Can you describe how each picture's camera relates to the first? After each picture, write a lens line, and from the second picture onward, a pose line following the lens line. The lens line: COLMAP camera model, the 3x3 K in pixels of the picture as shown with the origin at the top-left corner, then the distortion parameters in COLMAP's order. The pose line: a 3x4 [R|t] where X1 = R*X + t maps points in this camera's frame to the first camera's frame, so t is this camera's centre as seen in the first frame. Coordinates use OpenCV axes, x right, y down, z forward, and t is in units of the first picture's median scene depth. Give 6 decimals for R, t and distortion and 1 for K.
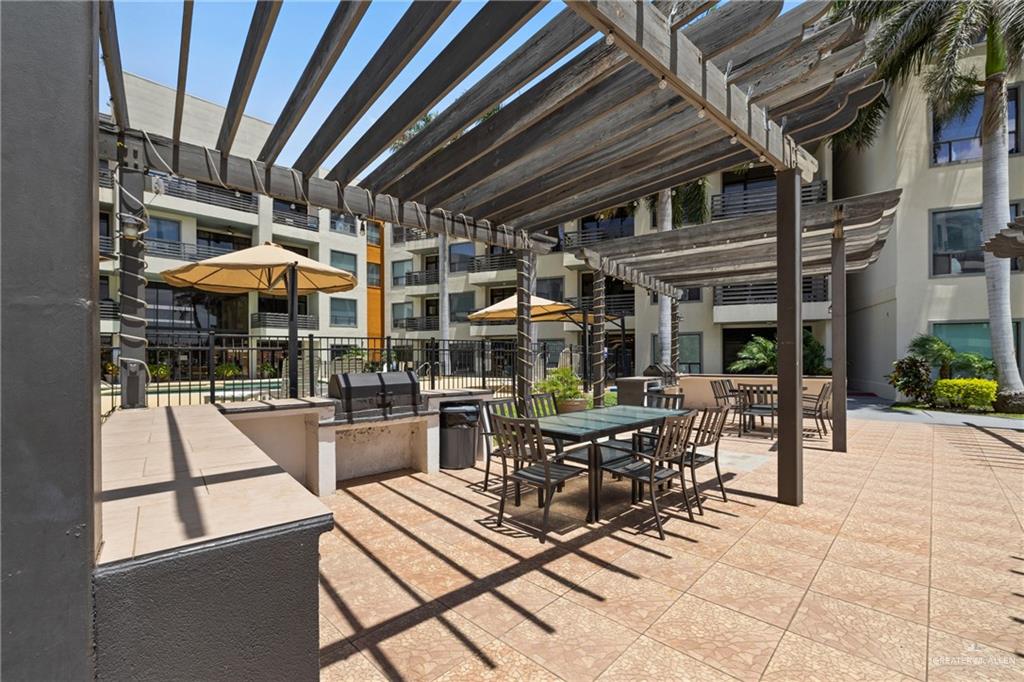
lens RADIAL K [[420.2, 0, 529.6], [0, 420.2, 357.6], [0, 0, 1]] dist [-0.000601, 0.000175]
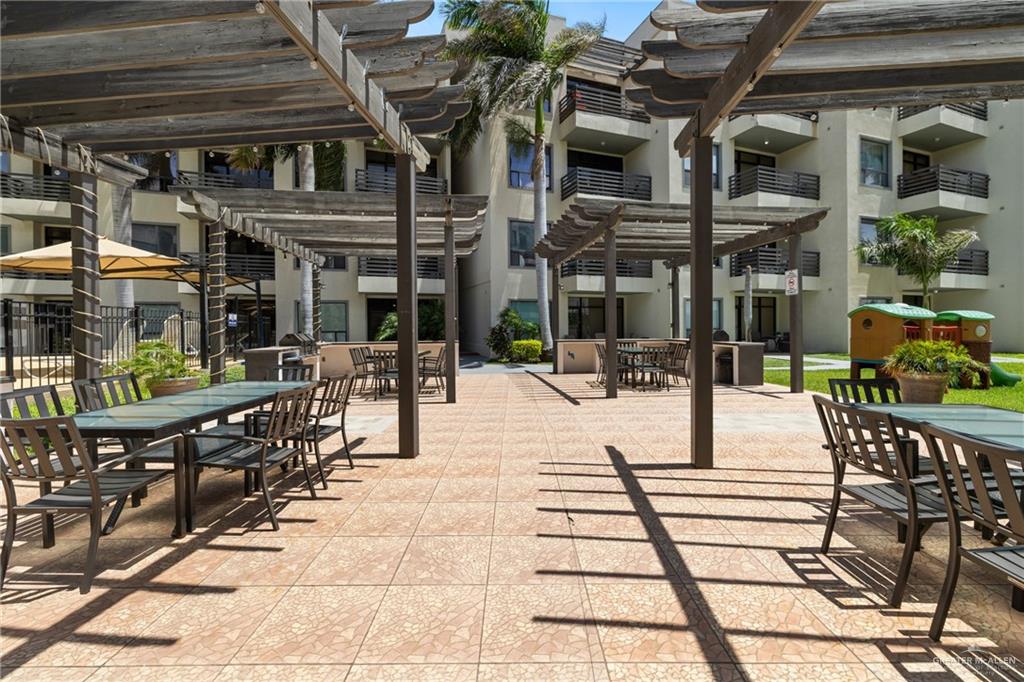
lens RADIAL K [[396.0, 0, 510.6], [0, 396.0, 325.5], [0, 0, 1]] dist [0.000153, -0.000028]
pose [[0.741631, -0.001872, 0.670805, 0.100463], [0.003004, 0.999995, -0.000531, 0.001829], [-0.670801, 0.002409, 0.741633, 0.036990]]
